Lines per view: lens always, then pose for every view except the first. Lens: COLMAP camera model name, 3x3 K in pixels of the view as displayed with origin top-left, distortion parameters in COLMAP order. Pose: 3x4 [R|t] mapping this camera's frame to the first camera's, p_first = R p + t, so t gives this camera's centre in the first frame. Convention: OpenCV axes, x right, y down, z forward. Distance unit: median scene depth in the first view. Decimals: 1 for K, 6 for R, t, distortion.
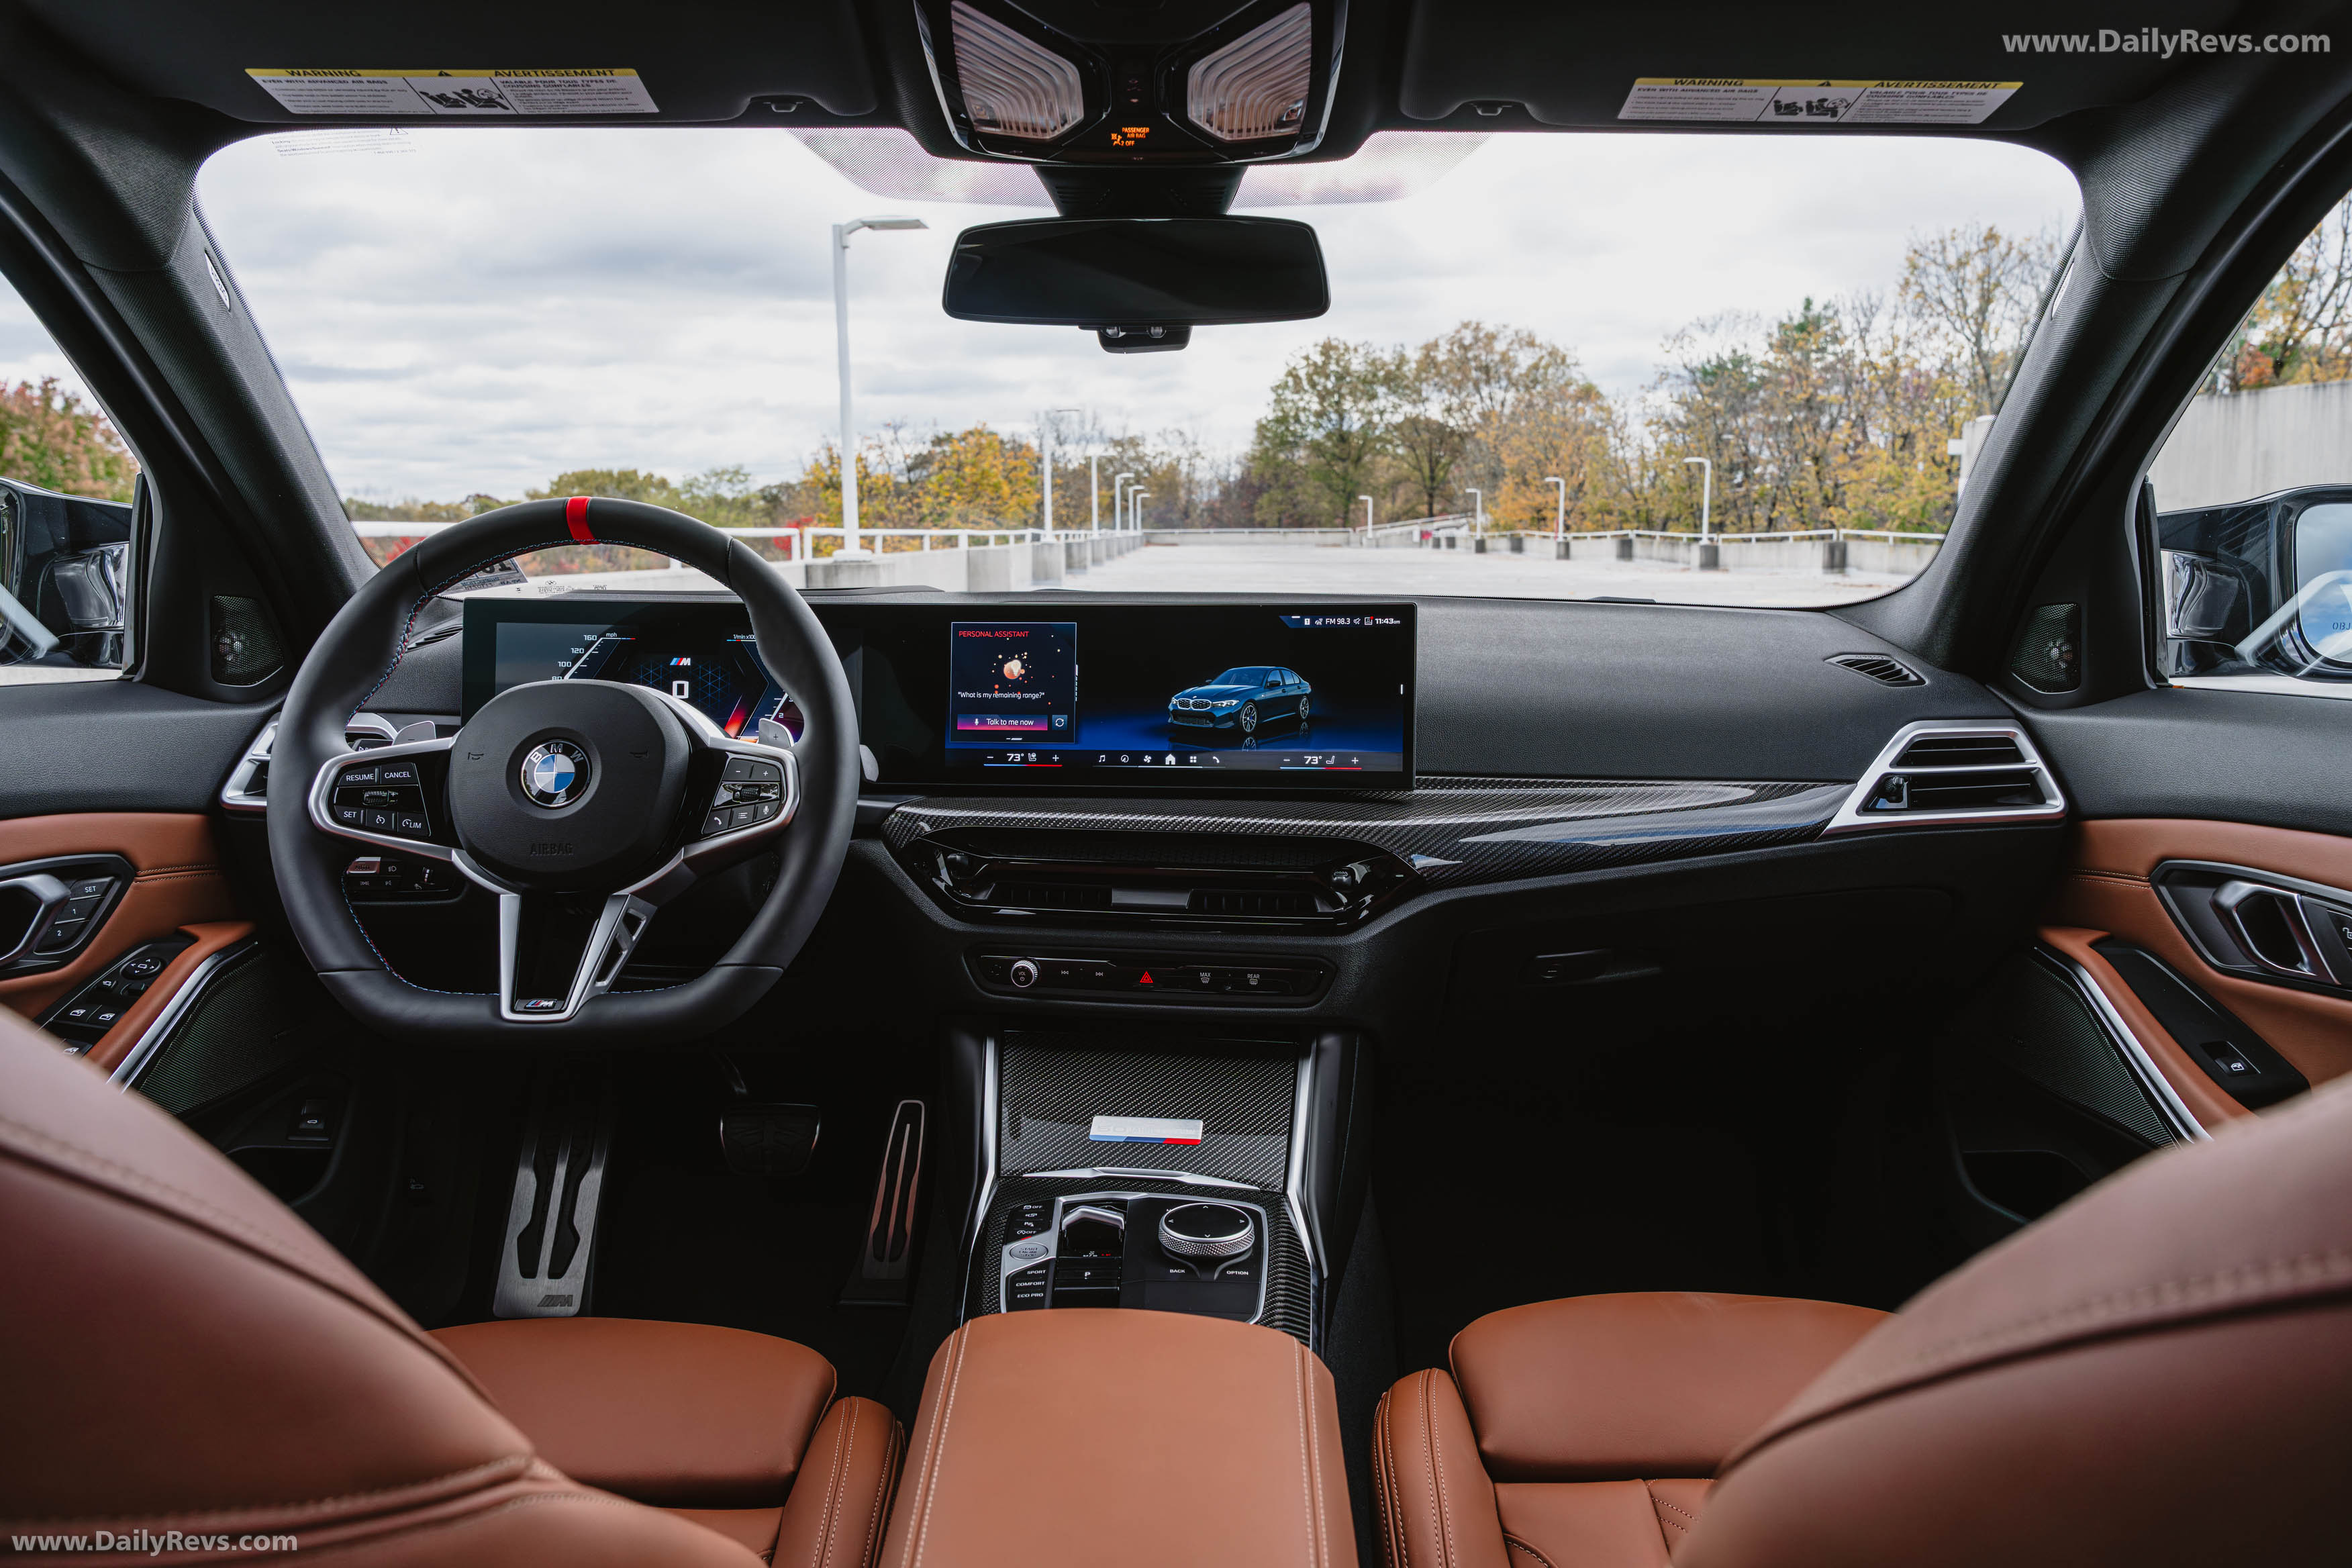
lens RADIAL K [[1604.1, 0, 1181.5], [0, 1604.1, 801.3], [0, 0, 1]] dist [0.014626, -0.020726]
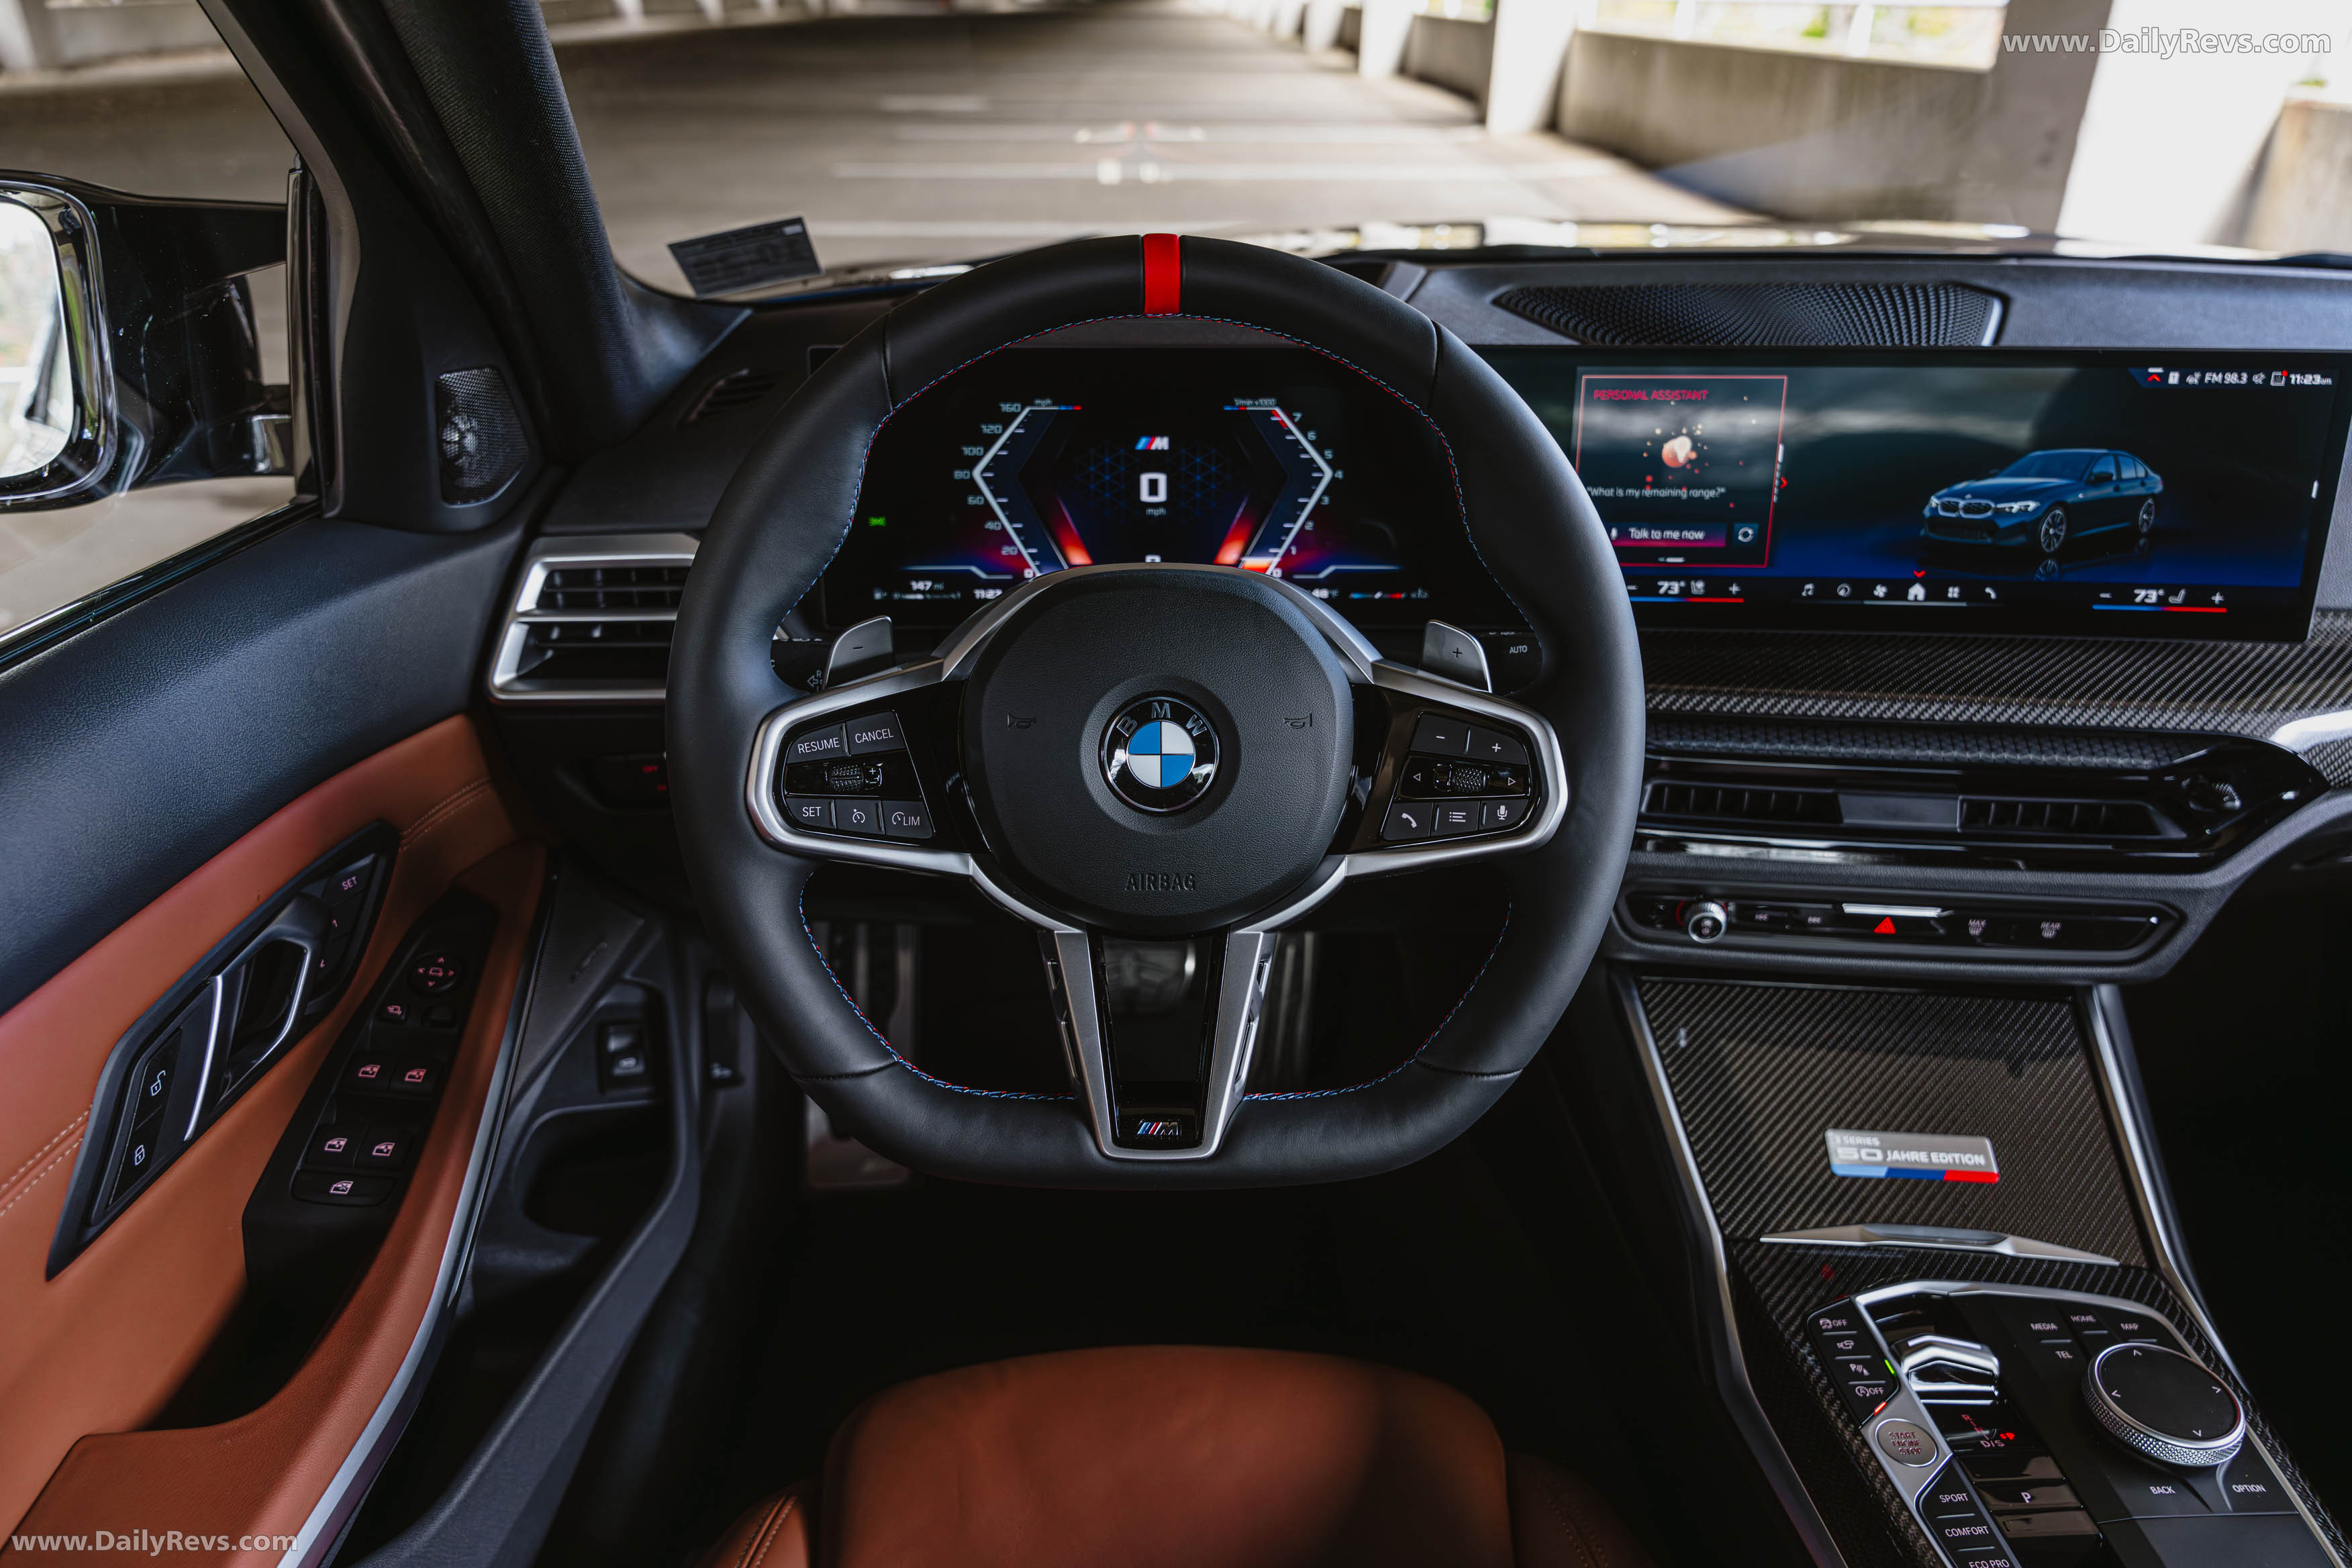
lens RADIAL K [[1604.1, 0, 1172.1], [0, 1604.1, 792.9], [0, 0, 1]] dist [0.014626, -0.020726]
pose [[0.999566, -0.021128, 0.020534, -0.340340], [0.014018, 0.954069, 0.299259, -0.154921], [-0.025914, -0.298841, 0.953951, 0.366503]]
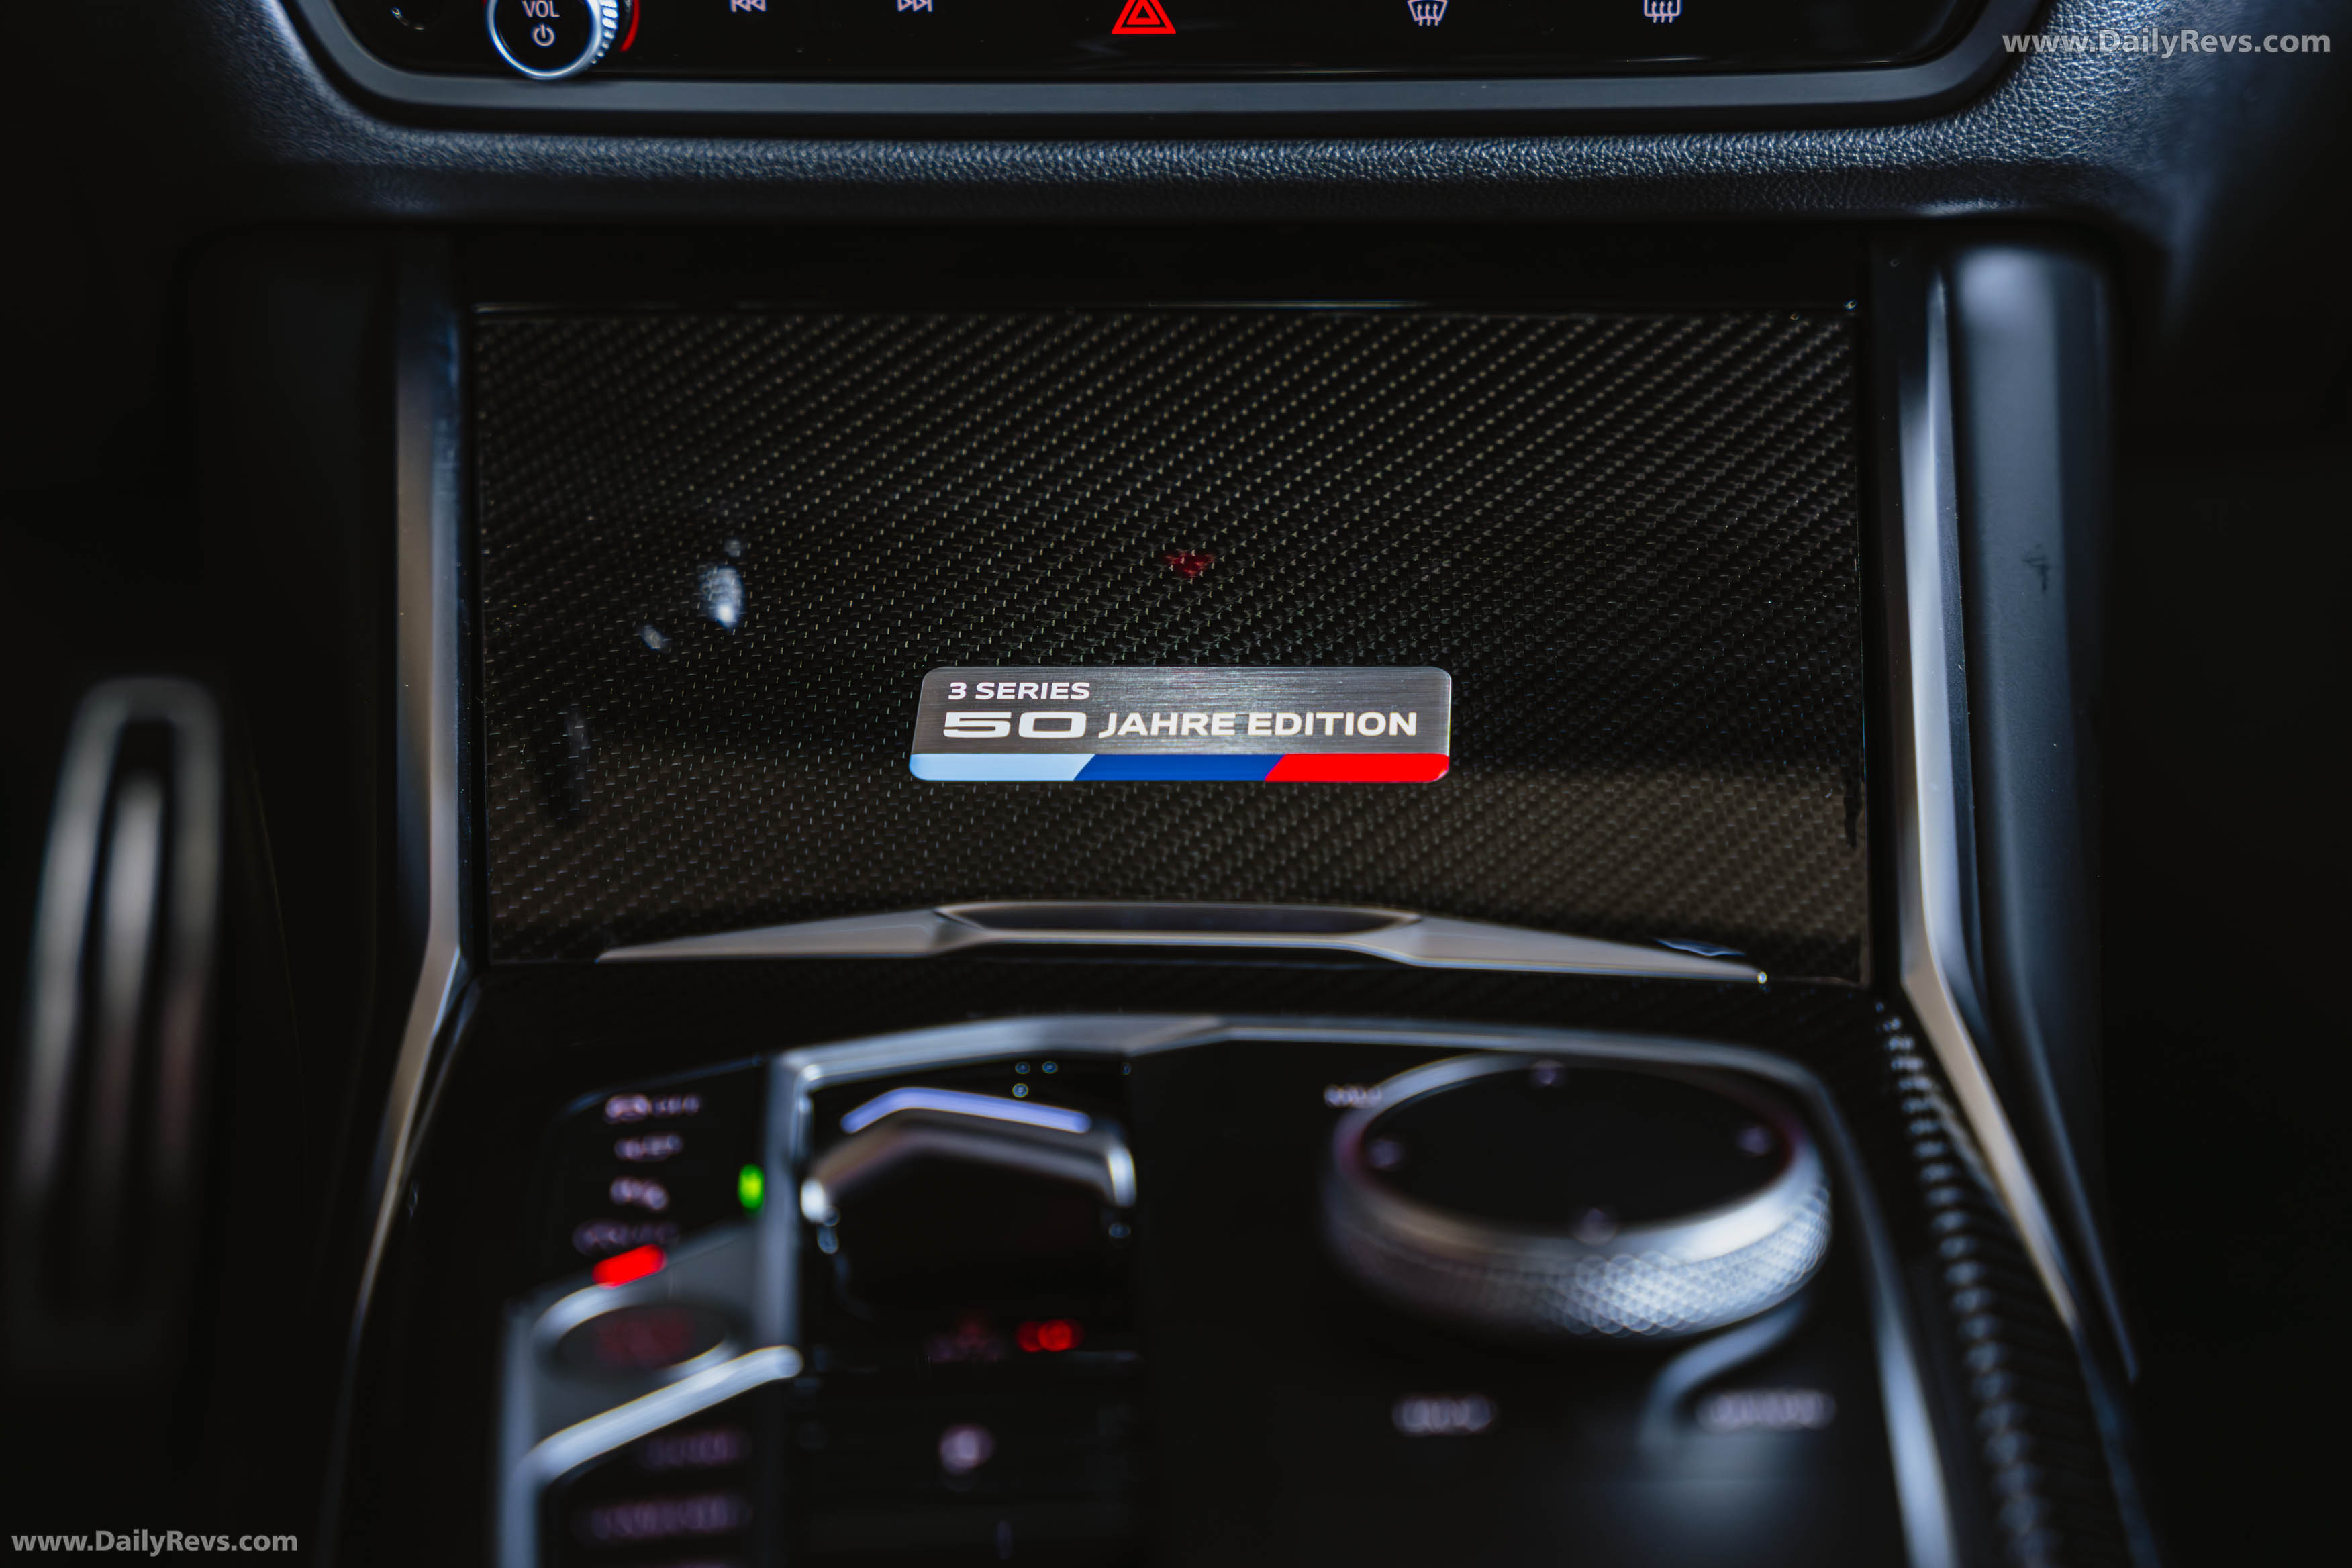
lens RADIAL K [[4735.3, 0, 1177.7], [0, 4735.3, 766.7], [0, 0, 1]] dist [0.098355, 0.000000]
pose [[0.999011, -0.037687, 0.023612, -0.035418], [0.032648, 0.982000, 0.186040, 0.091562], [-0.030198, -0.185085, 0.982258, 0.377851]]
